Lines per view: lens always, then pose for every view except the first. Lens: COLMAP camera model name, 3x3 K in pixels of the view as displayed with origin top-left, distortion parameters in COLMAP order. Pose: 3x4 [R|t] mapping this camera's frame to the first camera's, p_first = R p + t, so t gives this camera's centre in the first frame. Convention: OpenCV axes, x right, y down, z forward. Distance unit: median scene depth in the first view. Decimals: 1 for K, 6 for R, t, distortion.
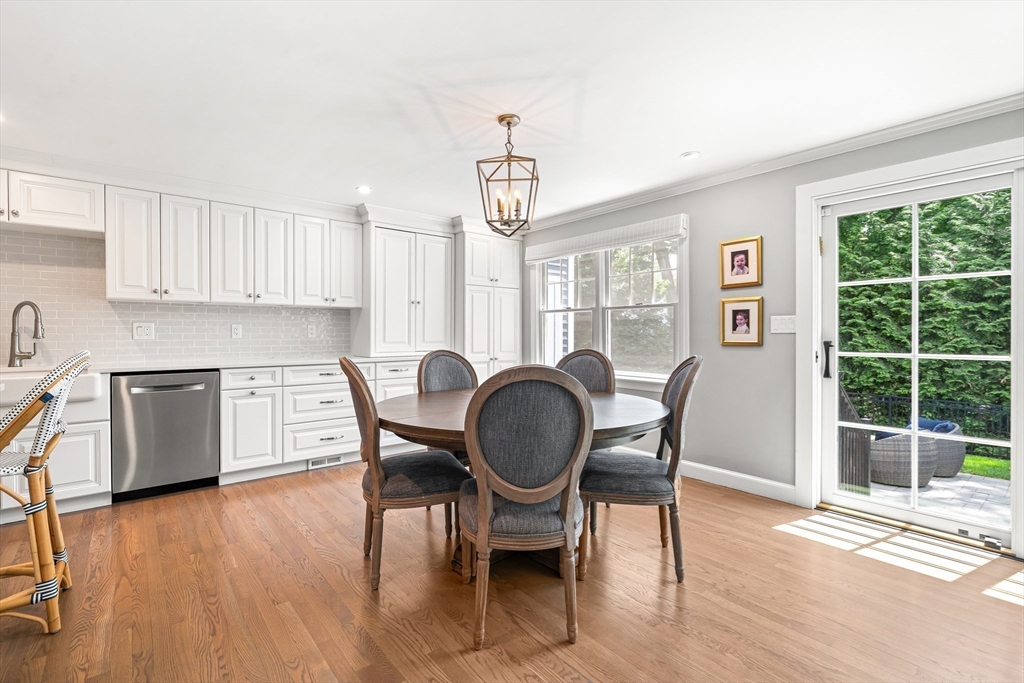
lens RADIAL K [[469.4, 0, 512.9], [0, 469.4, 337.2], [0, 0, 1]] dist [-0.001419, -0.000067]
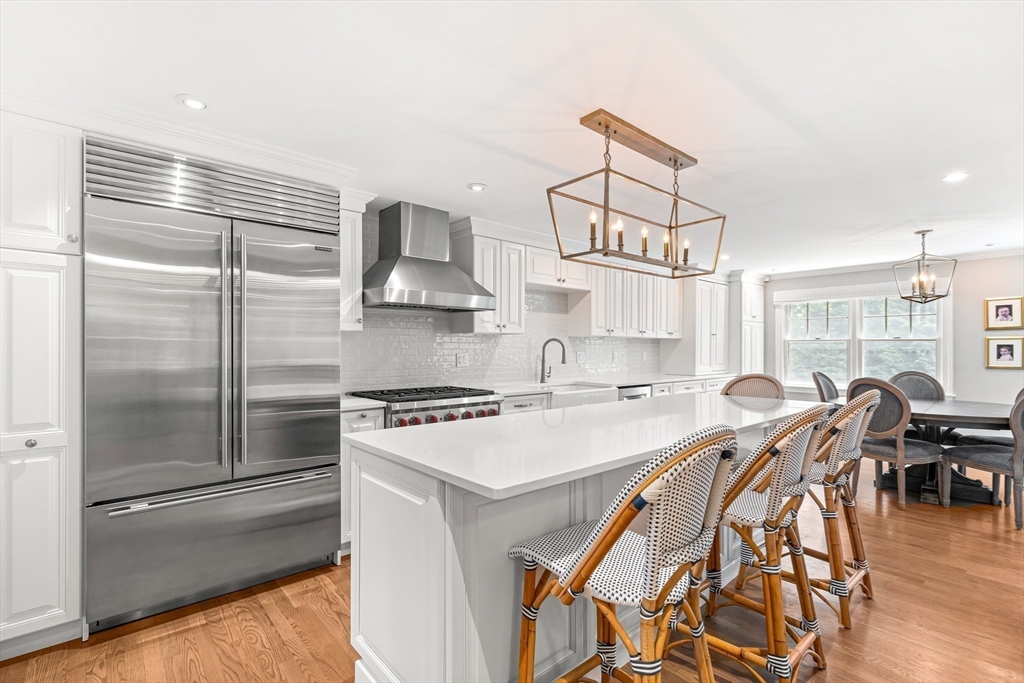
lens RADIAL K [[469.4, 0, 508.5], [0, 469.4, 347.3], [0, 0, 1]] dist [-0.001419, -0.000067]
pose [[0.999838, 0.002817, 0.017802, -1.099699], [-0.002639, 0.999947, -0.009991, -0.030930], [-0.017829, 0.009943, 0.999792, -0.449691]]
